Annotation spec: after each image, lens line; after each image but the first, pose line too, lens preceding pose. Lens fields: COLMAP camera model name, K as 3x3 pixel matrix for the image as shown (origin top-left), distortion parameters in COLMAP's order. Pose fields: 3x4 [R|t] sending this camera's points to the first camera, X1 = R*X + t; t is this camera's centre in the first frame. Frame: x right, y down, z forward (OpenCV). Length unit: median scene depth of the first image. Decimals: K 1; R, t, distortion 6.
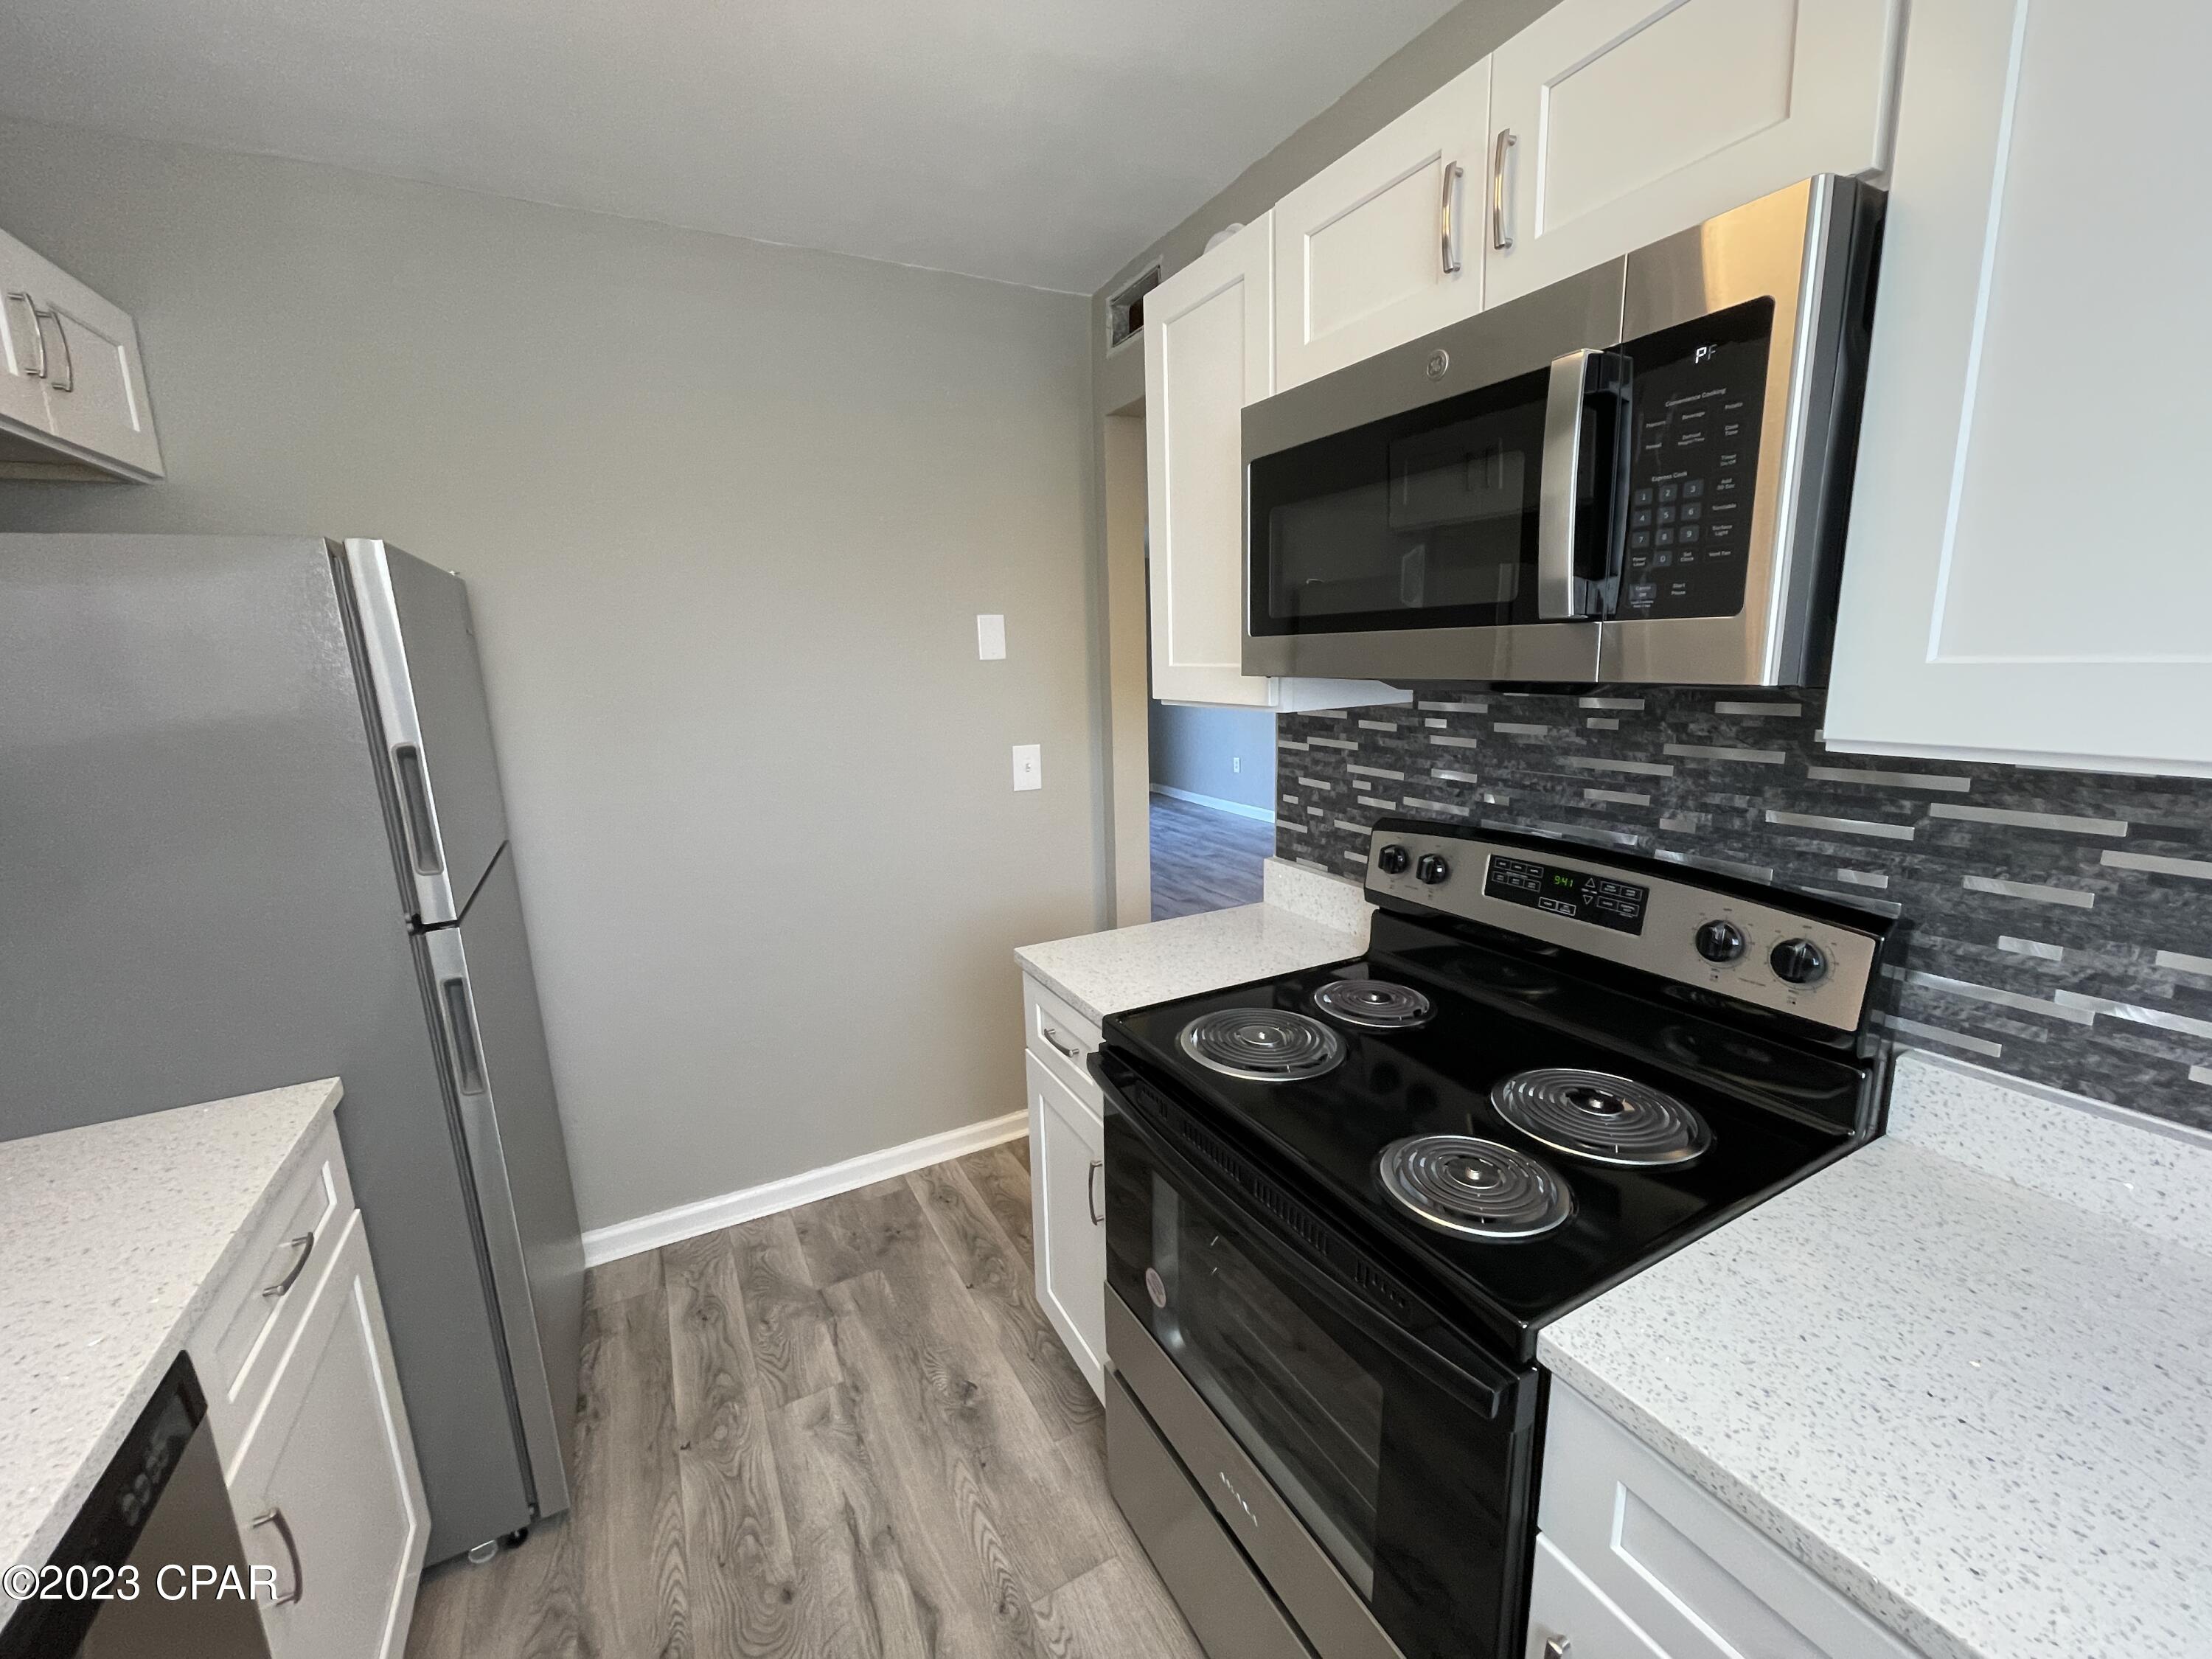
lens RADIAL K [[895.6, 0, 1101.5], [0, 895.6, 828.4], [0, 0, 1]] dist [0.000024, 0.003101]
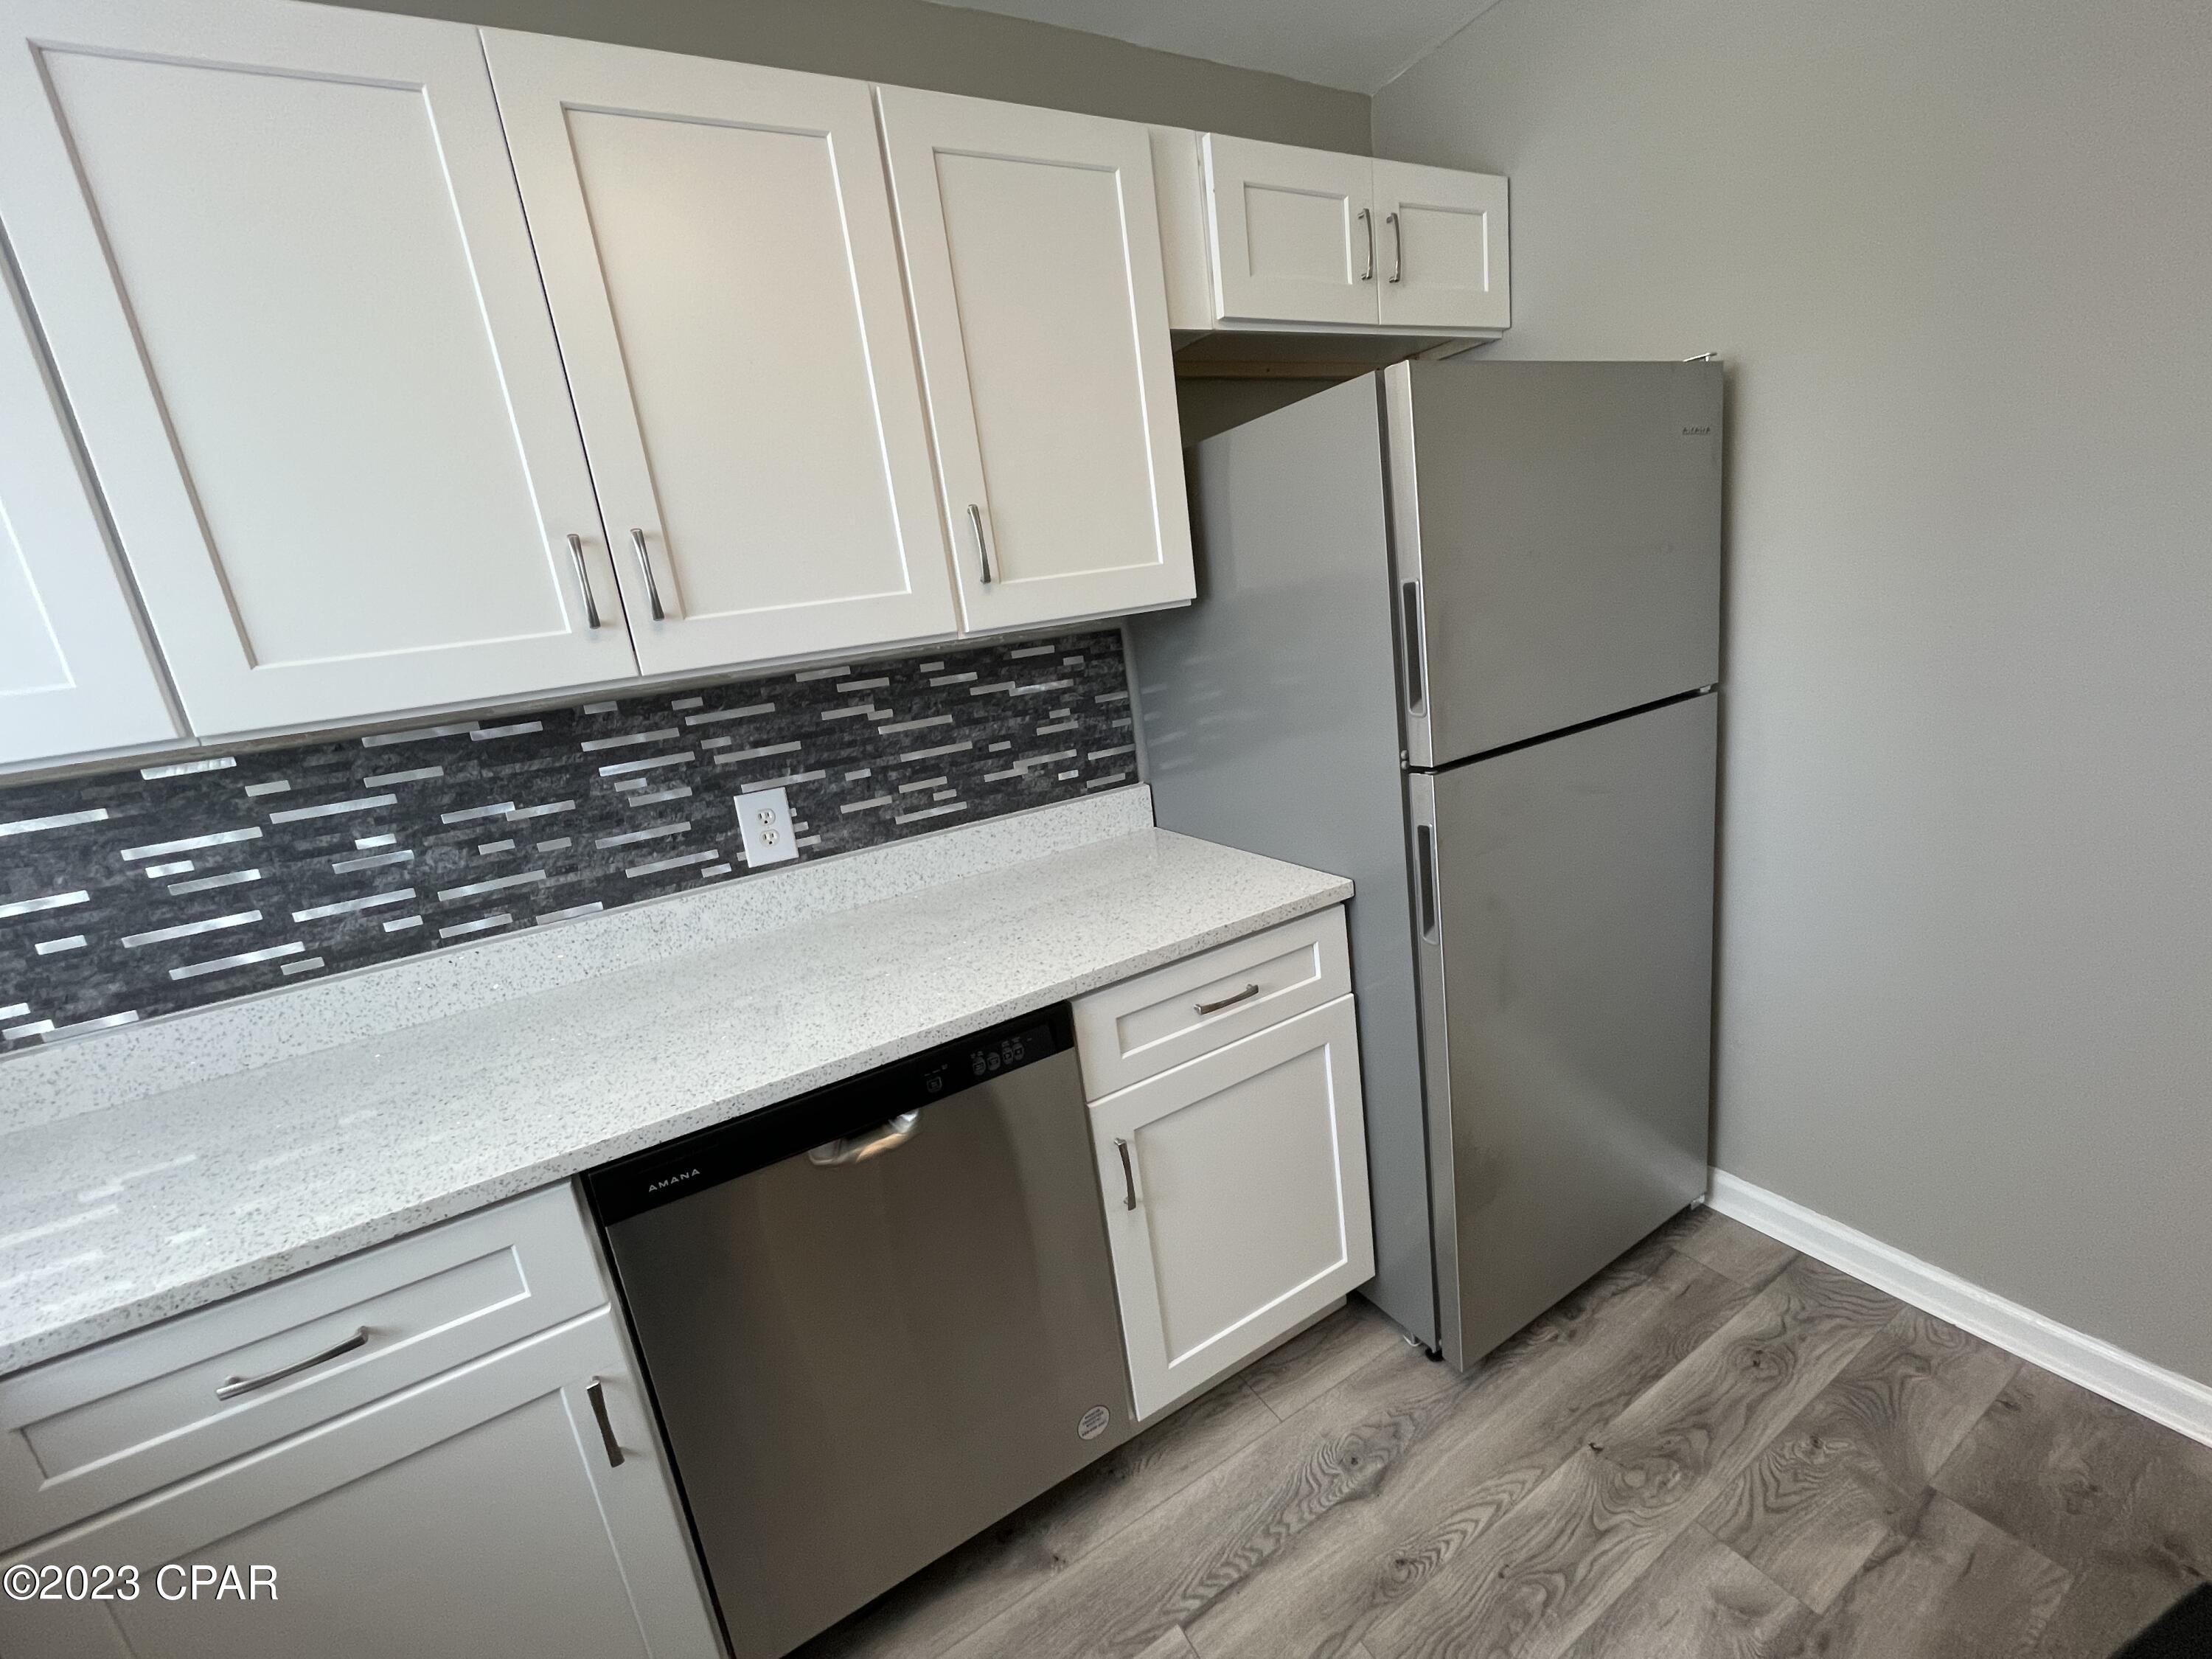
lens RADIAL K [[890.3, 0, 1097.1], [0, 890.3, 825.7], [0, 0, 1]] dist [-0.003926, -0.000399]
pose [[0.026112, 0.267866, -0.963102, 0.156896], [-0.072215, 0.961419, 0.265440, -0.049506], [0.997047, 0.062619, 0.044449, 0.447402]]
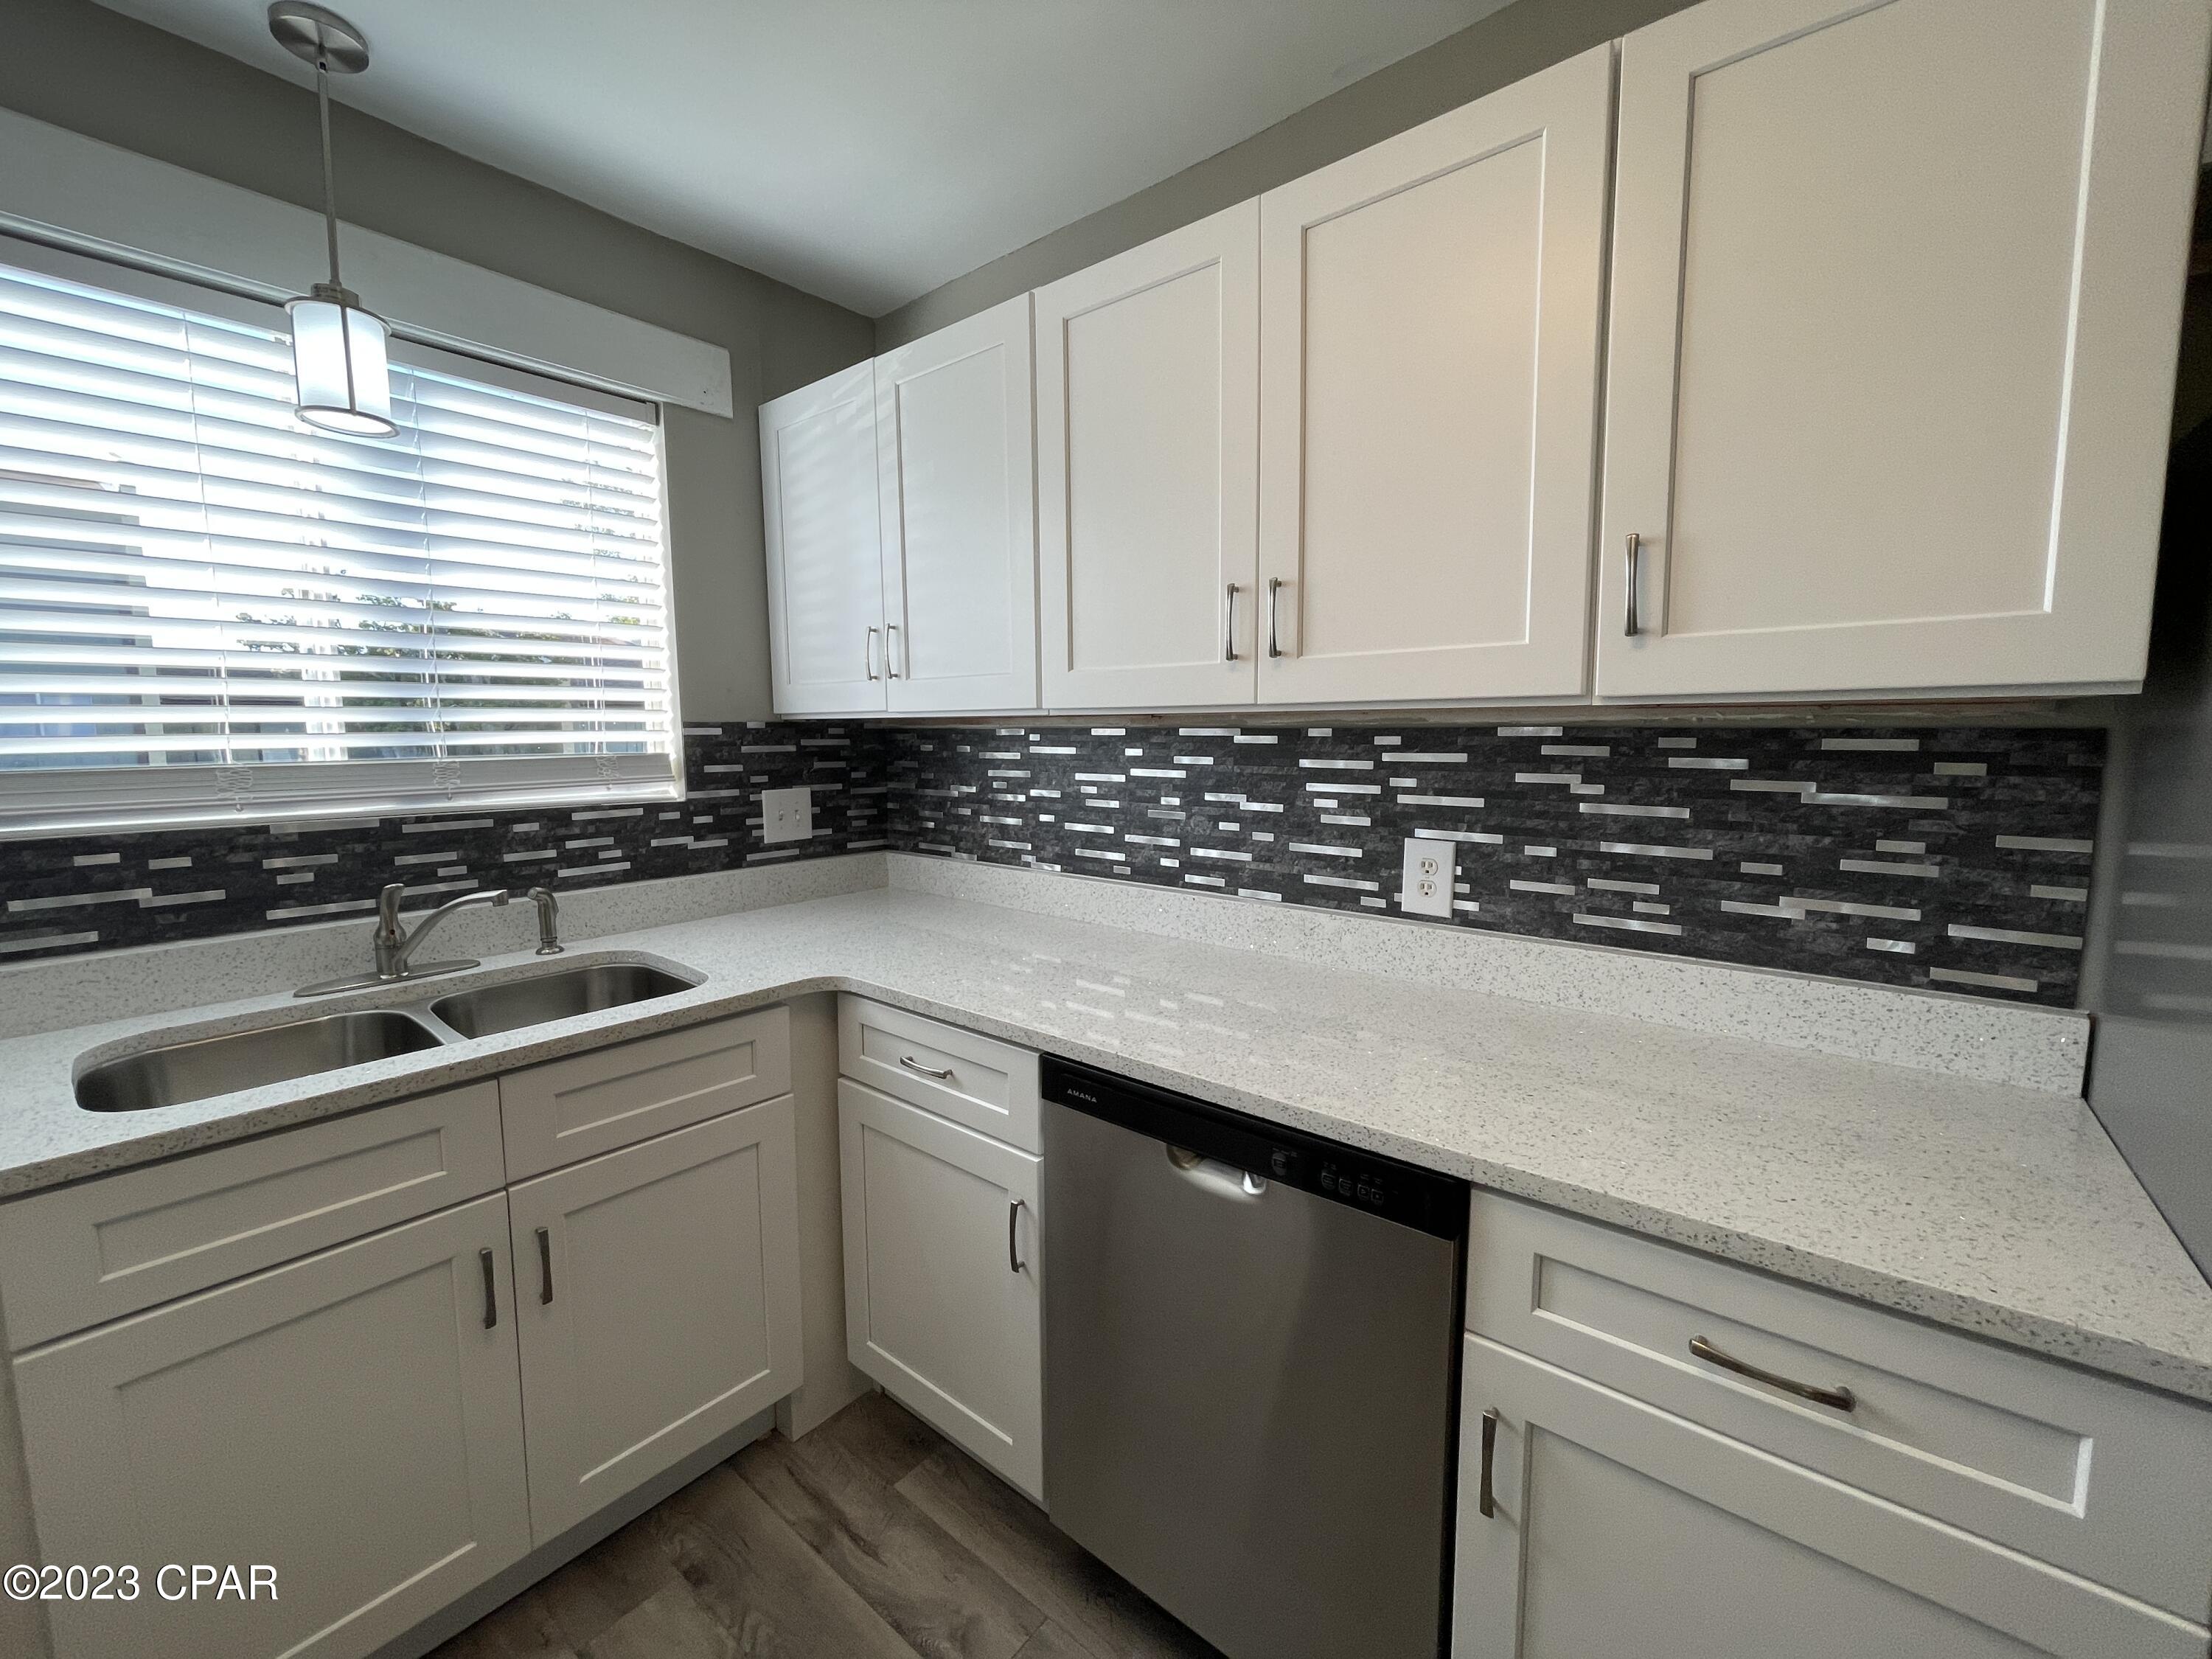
lens RADIAL K [[896.9, 0, 1101.3], [0, 896.9, 825.2], [0, 0, 1]] dist [-0.002432, 0.001081]
pose [[-0.922452, 0.076994, -0.378356, -0.095688], [-0.043001, 0.953334, 0.298839, -0.082176], [0.383709, 0.291934, -0.876095, 0.787052]]
